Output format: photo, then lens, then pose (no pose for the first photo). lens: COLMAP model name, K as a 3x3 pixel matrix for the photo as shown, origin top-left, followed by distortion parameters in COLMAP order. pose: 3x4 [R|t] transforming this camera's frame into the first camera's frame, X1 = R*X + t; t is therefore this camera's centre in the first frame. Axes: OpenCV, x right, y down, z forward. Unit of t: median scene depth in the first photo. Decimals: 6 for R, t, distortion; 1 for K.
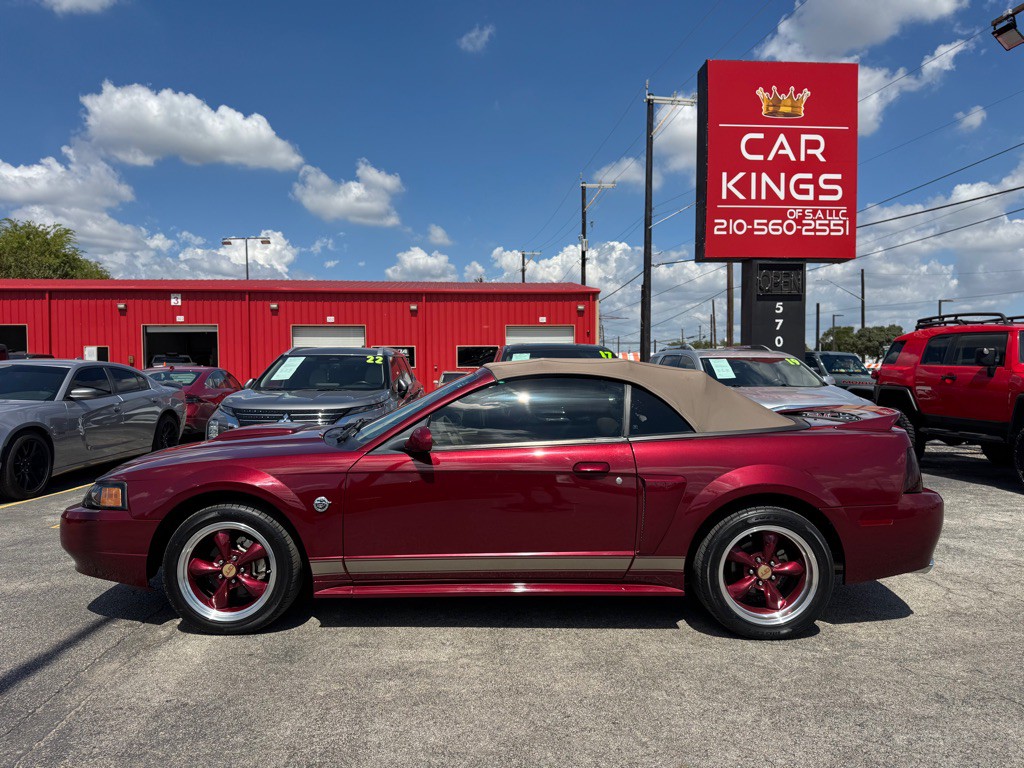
lens RADIAL K [[722.8, 0, 512.2], [0, 722.8, 384.8], [0, 0, 1]] dist [0.037640, -0.043483]
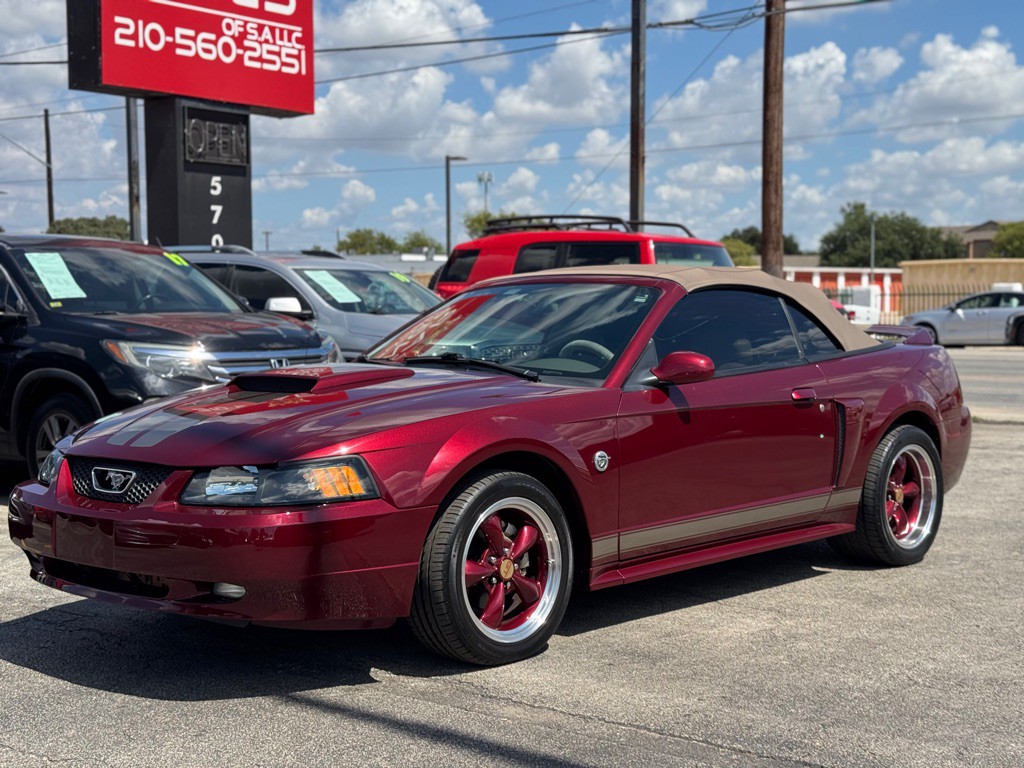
lens RADIAL K [[1435.8, 0, 505.7], [0, 1435.8, 390.1], [0, 0, 1]] dist [0.113681, 0.000000]
pose [[0.687591, -0.044213, 0.724751, -0.579099], [0.012969, 0.998733, 0.048623, 0.009521], [-0.725983, -0.024034, 0.687293, 0.034093]]
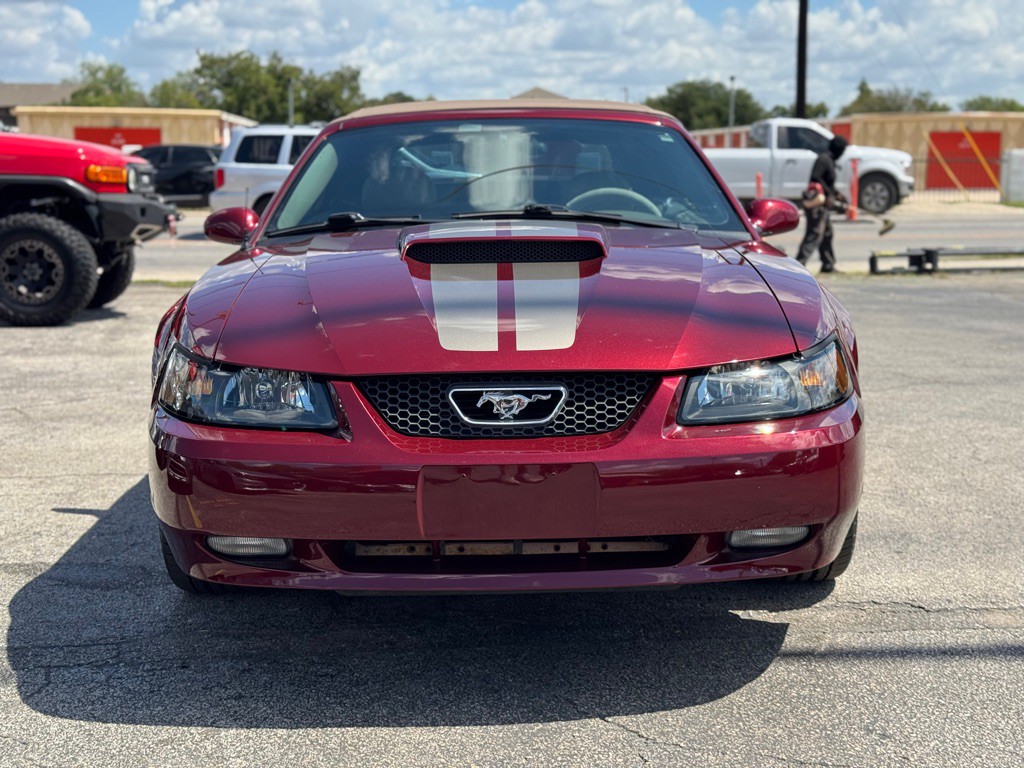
lens RADIAL K [[1459.4, 0, 515.3], [0, 1459.4, 383.0], [0, 0, 1]] dist [0.123335, 0.000000]
pose [[-0.022268, -0.145198, 0.989152, -0.638057], [0.014371, 0.989249, 0.145535, 0.011305], [-0.999649, 0.017456, -0.019942, 0.535034]]
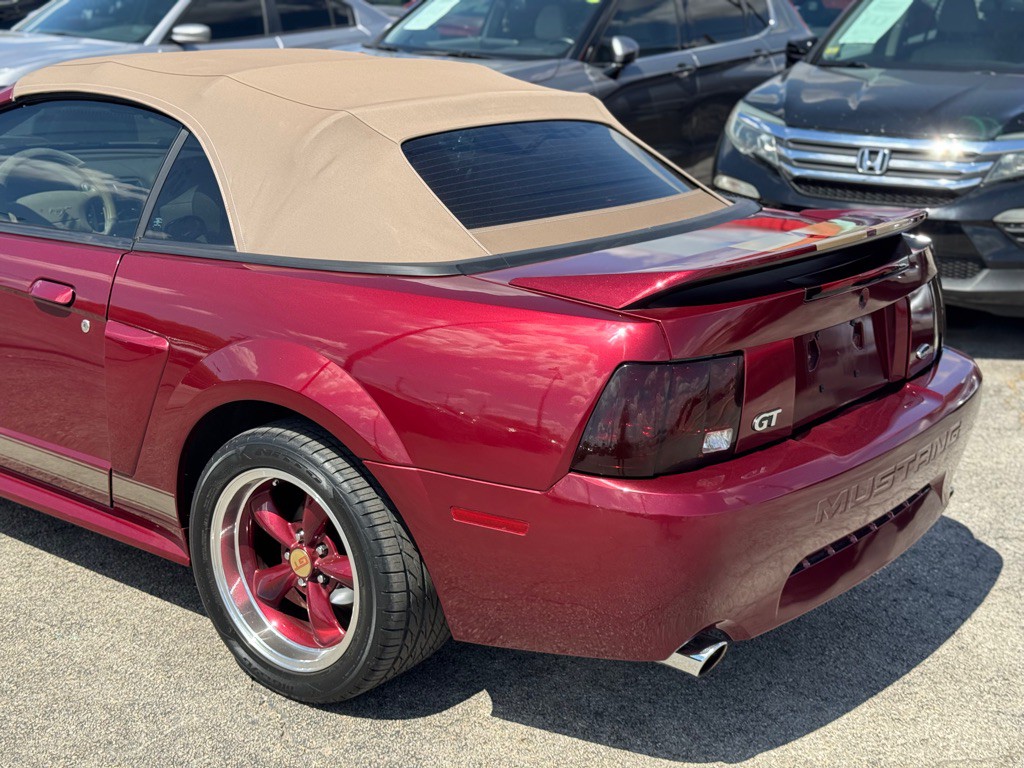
lens RADIAL K [[1435.8, 0, 511.2], [0, 1435.8, 381.5], [0, 0, 1]] dist [0.113681, 0.000000]
pose [[0.791846, 0.188668, -0.580848, 0.414998], [-0.030874, 0.962236, 0.270460, -0.047885], [0.609940, -0.196229, 0.767768, 0.165841]]
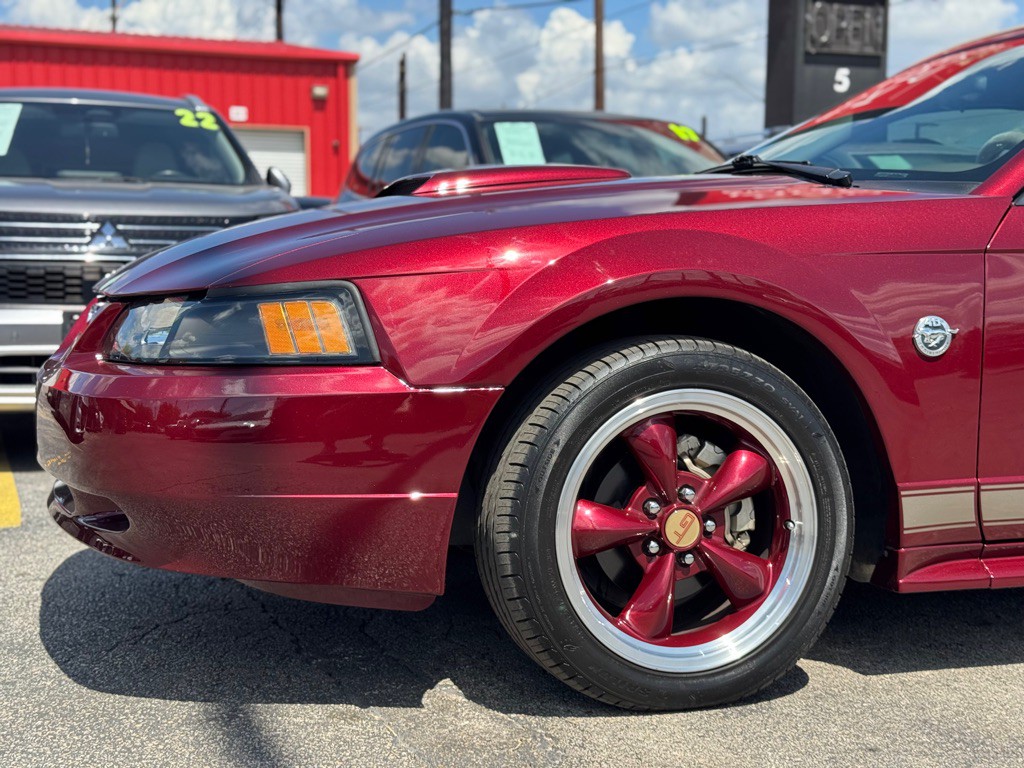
lens RADIAL K [[1435.8, 0, 508.3], [0, 1435.8, 388.5], [0, 0, 1]] dist [0.113681, 0.000000]
pose [[0.953678, -0.018643, 0.300252, -0.288271], [-0.004320, 0.997126, 0.075632, 0.057923], [-0.300799, -0.073426, 0.950857, 0.158550]]
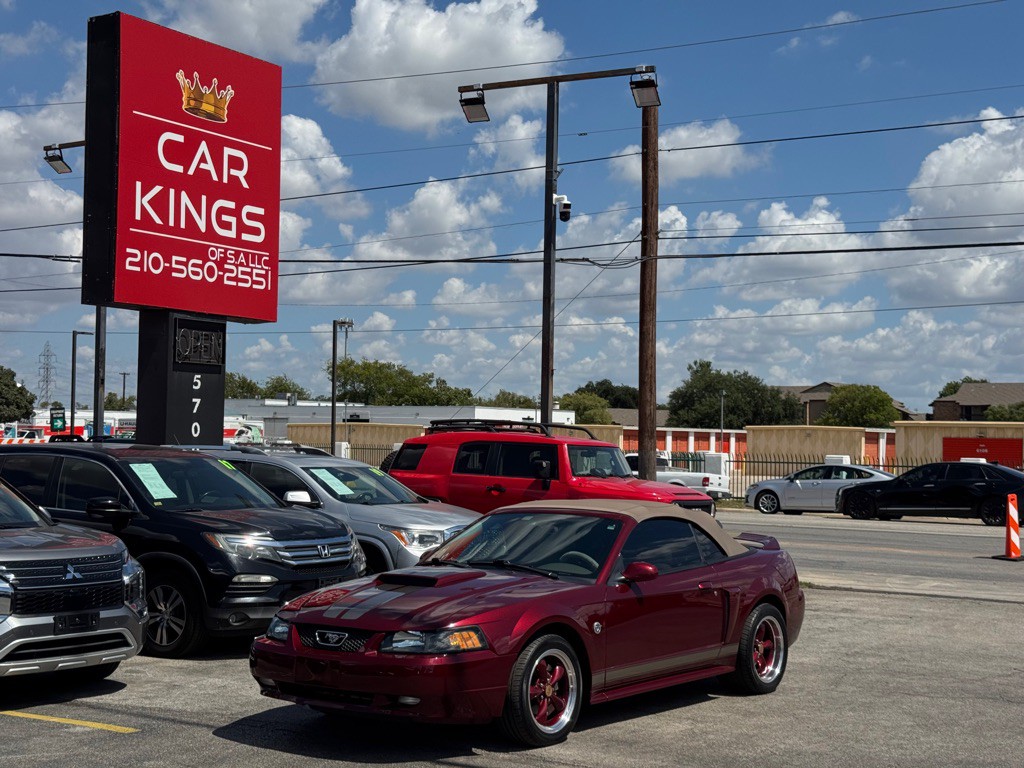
lens RADIAL K [[1435.8, 0, 508.9], [0, 1435.8, 379.4], [0, 0, 1]] dist [0.113681, 0.000000]
pose [[0.607850, 0.048624, 0.792562, -0.998209], [-0.004740, 0.998328, -0.057613, -0.051202], [-0.794038, 0.031263, 0.607064, -0.174298]]
